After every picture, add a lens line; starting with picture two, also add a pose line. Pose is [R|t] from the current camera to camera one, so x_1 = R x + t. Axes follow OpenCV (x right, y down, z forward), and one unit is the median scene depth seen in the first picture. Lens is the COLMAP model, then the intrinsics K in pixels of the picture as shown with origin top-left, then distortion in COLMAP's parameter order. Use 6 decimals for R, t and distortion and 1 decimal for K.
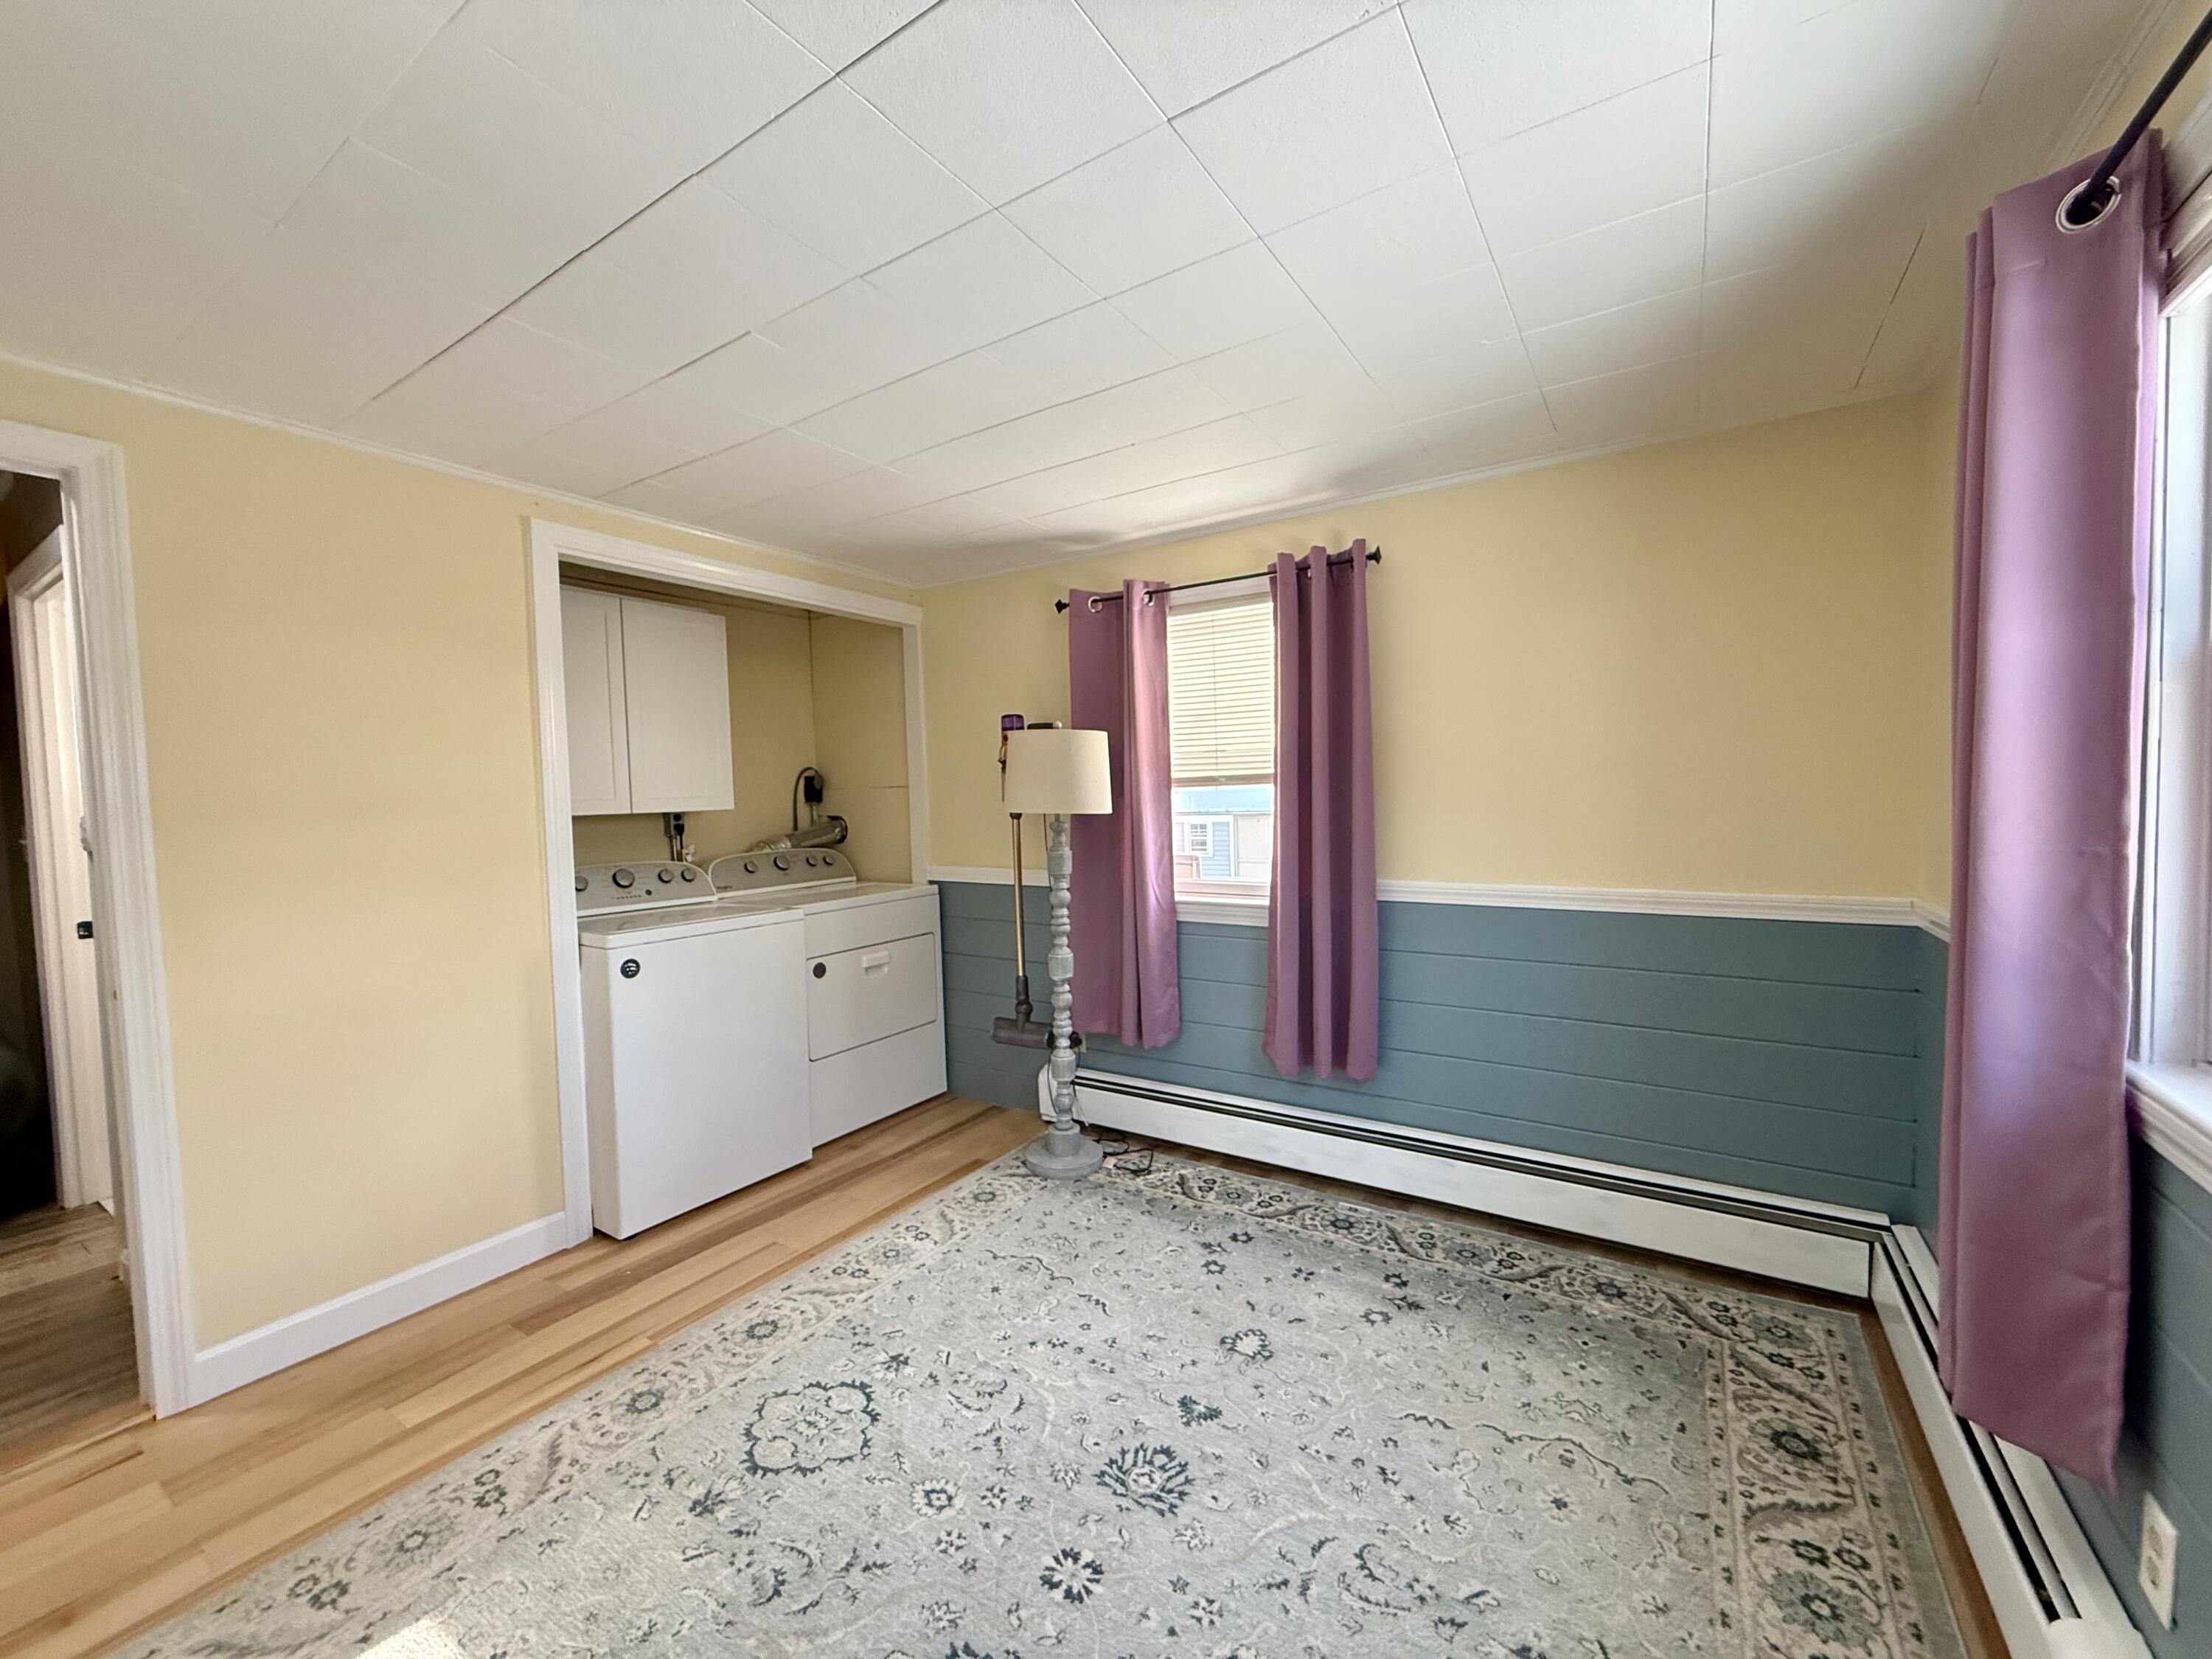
lens RADIAL K [[881.3, 0, 1091.8], [0, 881.3, 839.6], [0, 0, 1]] dist [0.001298, -0.000356]
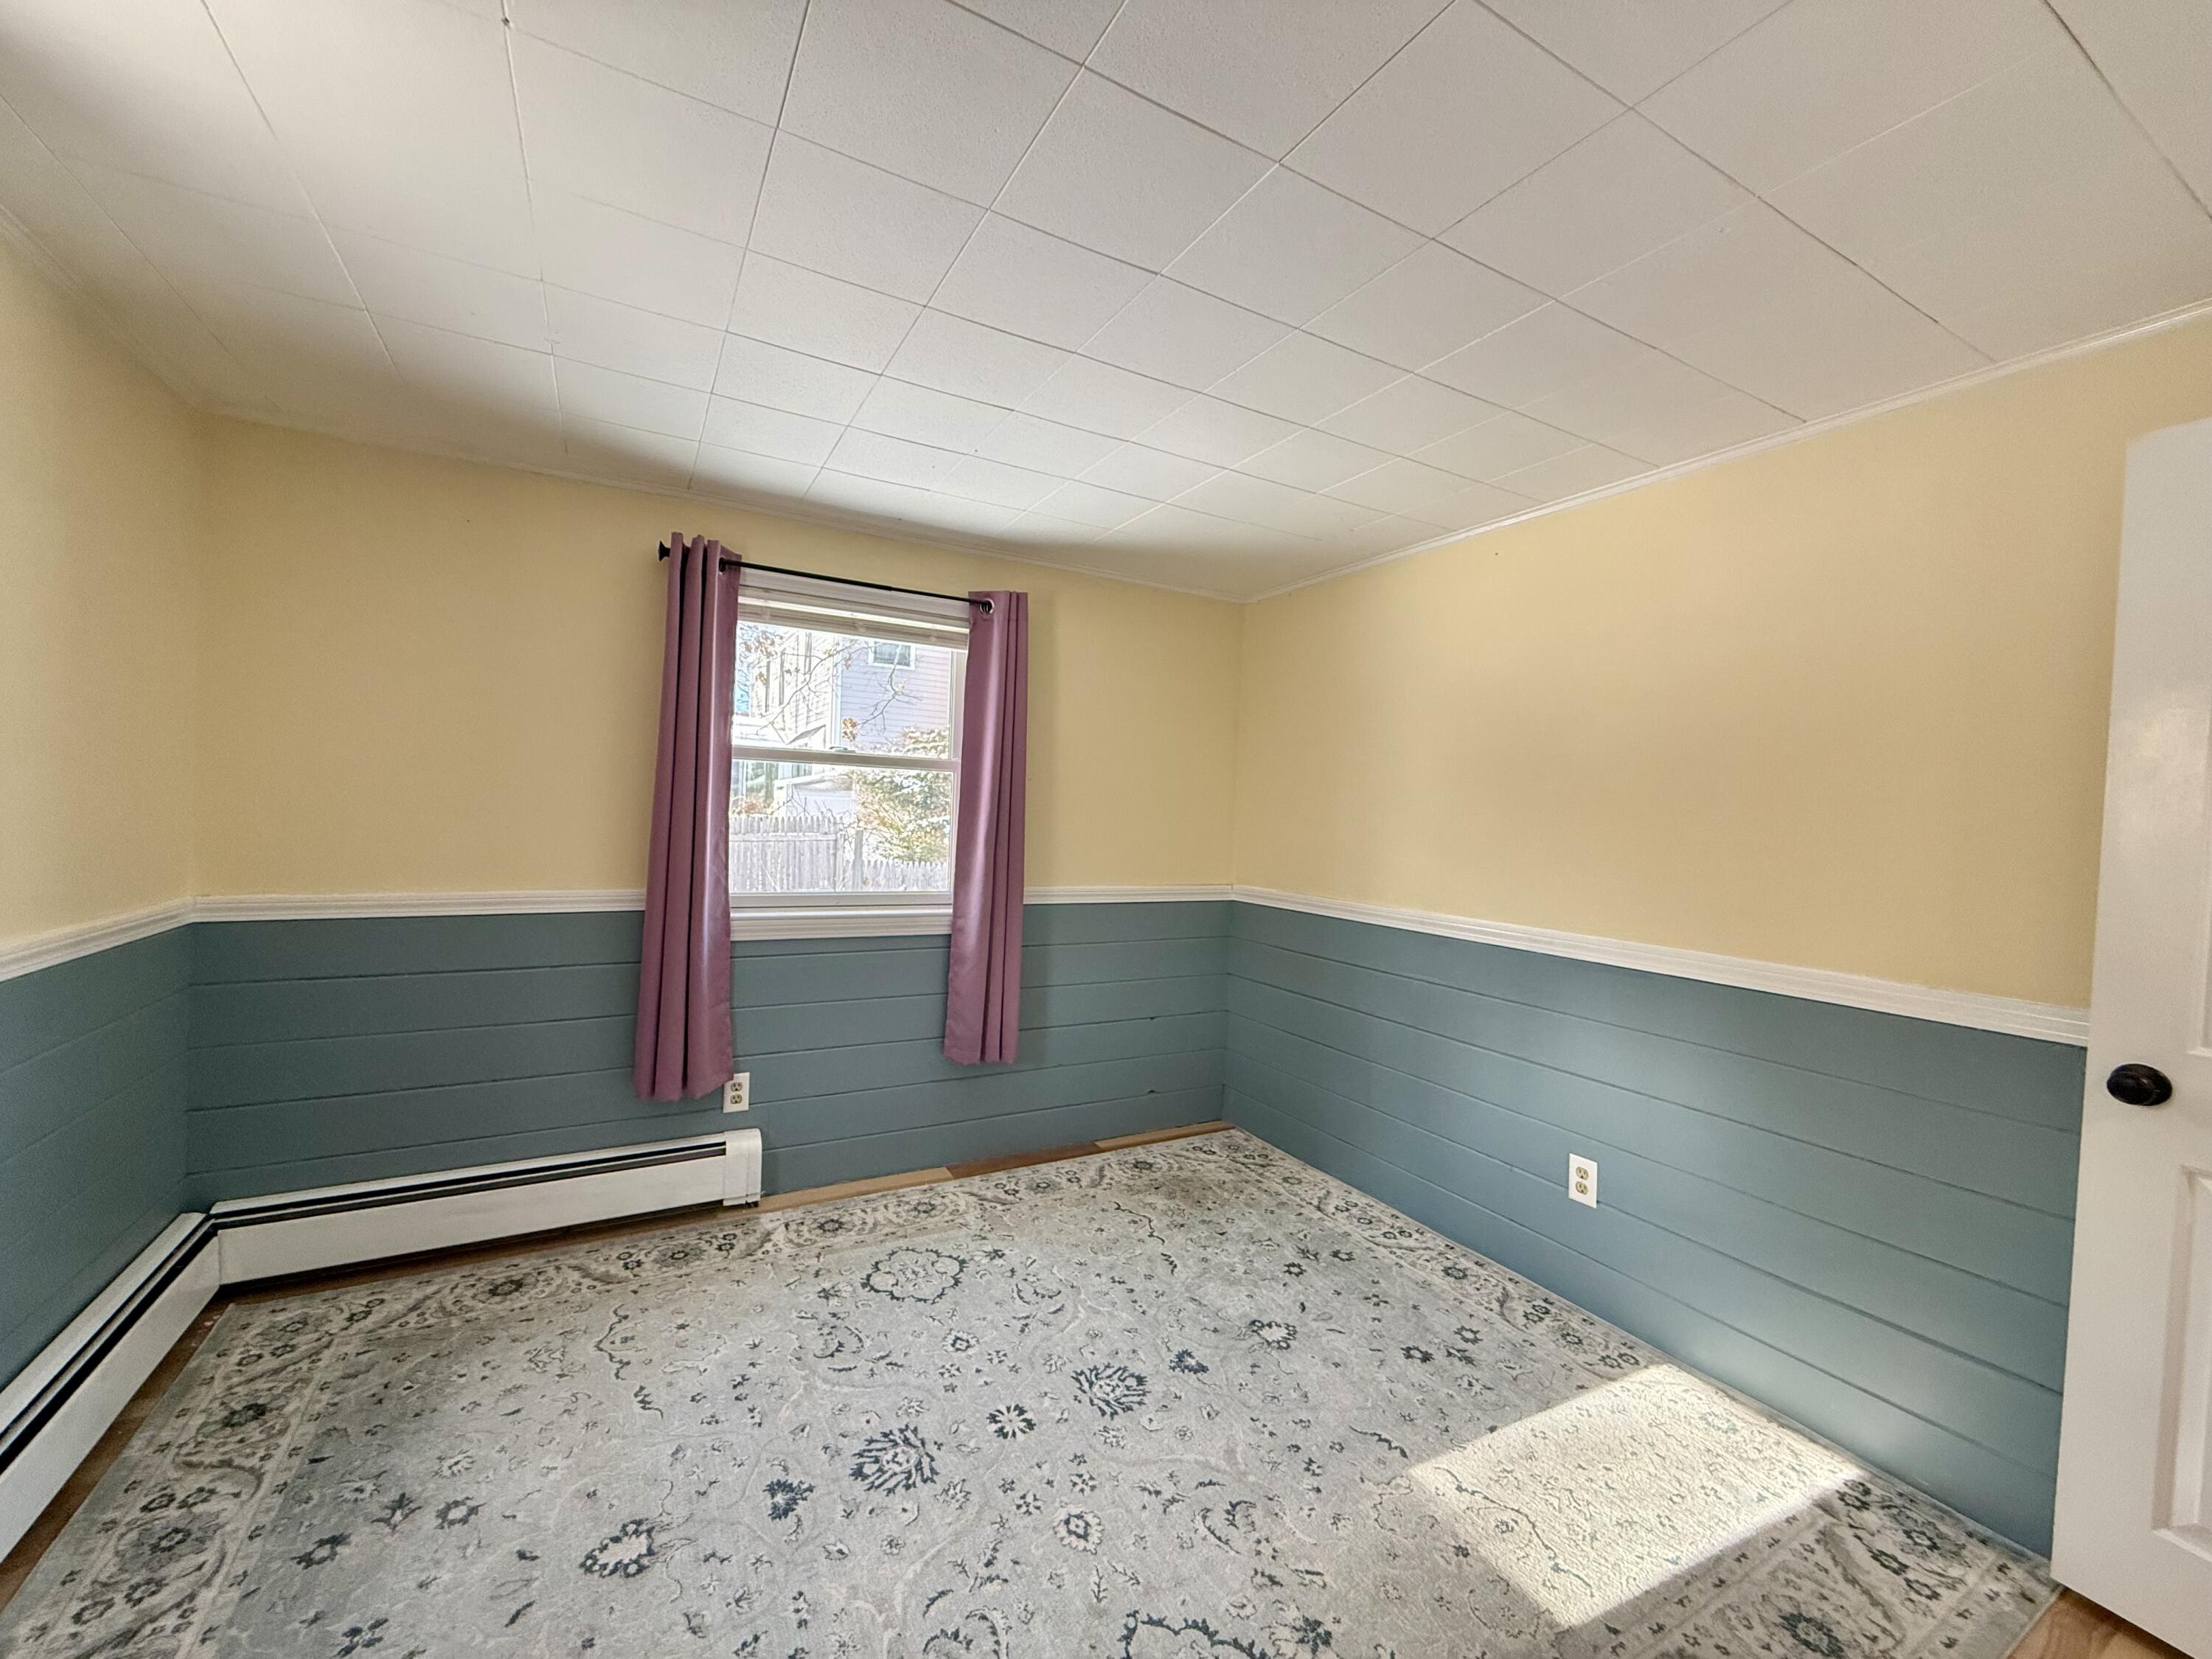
lens RADIAL K [[881.3, 0, 1096.1], [0, 881.3, 830.9], [0, 0, 1]] dist [0.001298, -0.000356]
pose [[-0.887725, -0.021039, 0.459893, -0.621841], [0.008358, 0.998054, 0.061791, -0.086114], [-0.460298, 0.058698, -0.885822, 1.797591]]
